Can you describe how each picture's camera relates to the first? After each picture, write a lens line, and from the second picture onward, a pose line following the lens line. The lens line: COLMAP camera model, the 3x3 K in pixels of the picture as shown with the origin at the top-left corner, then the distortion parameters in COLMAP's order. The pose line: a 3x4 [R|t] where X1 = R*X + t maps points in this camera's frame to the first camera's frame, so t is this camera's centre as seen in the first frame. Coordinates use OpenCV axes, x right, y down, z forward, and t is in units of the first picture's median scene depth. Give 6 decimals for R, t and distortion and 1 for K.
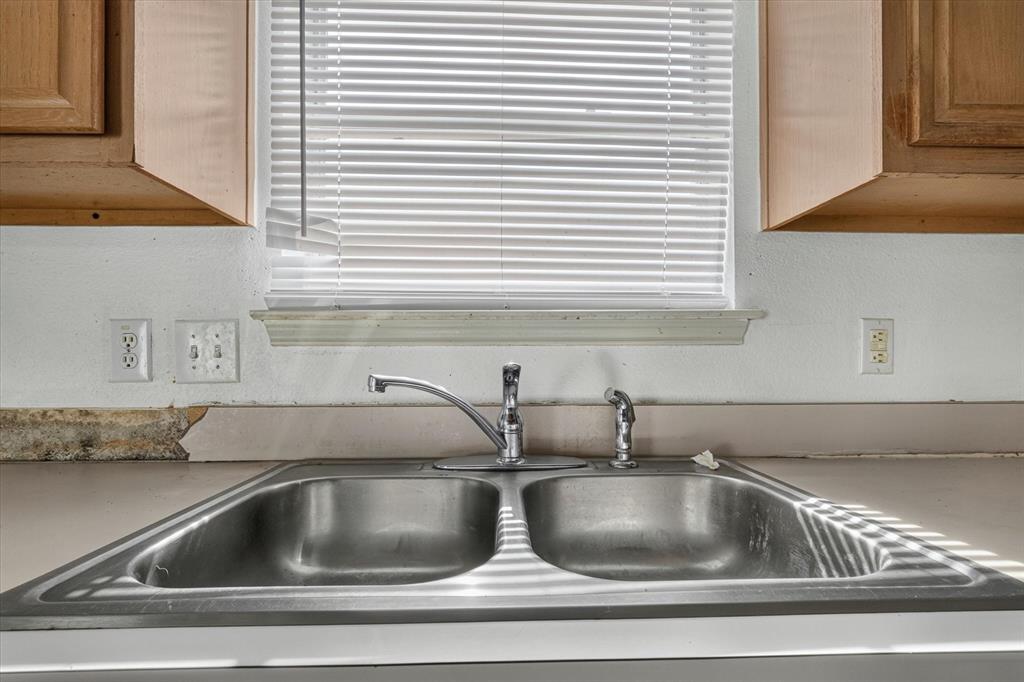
lens RADIAL K [[472.4, 0, 512.1], [0, 472.4, 339.6], [0, 0, 1]] dist [-0.002717, -0.000234]
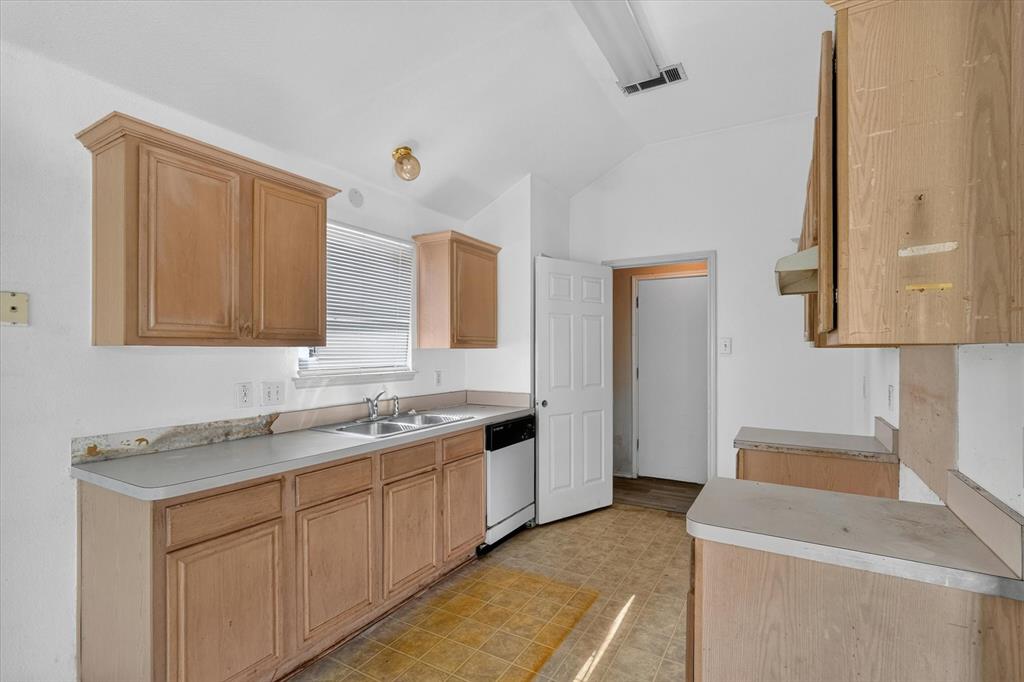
lens RADIAL K [[472.4, 0, 510.6], [0, 472.4, 348.2], [0, 0, 1]] dist [-0.002717, -0.000234]
pose [[0.542744, 0.006999, 0.839869, -2.171737], [-0.004455, 0.999975, -0.005454, -0.221571], [-0.839886, -0.000781, 0.542762, -1.580070]]
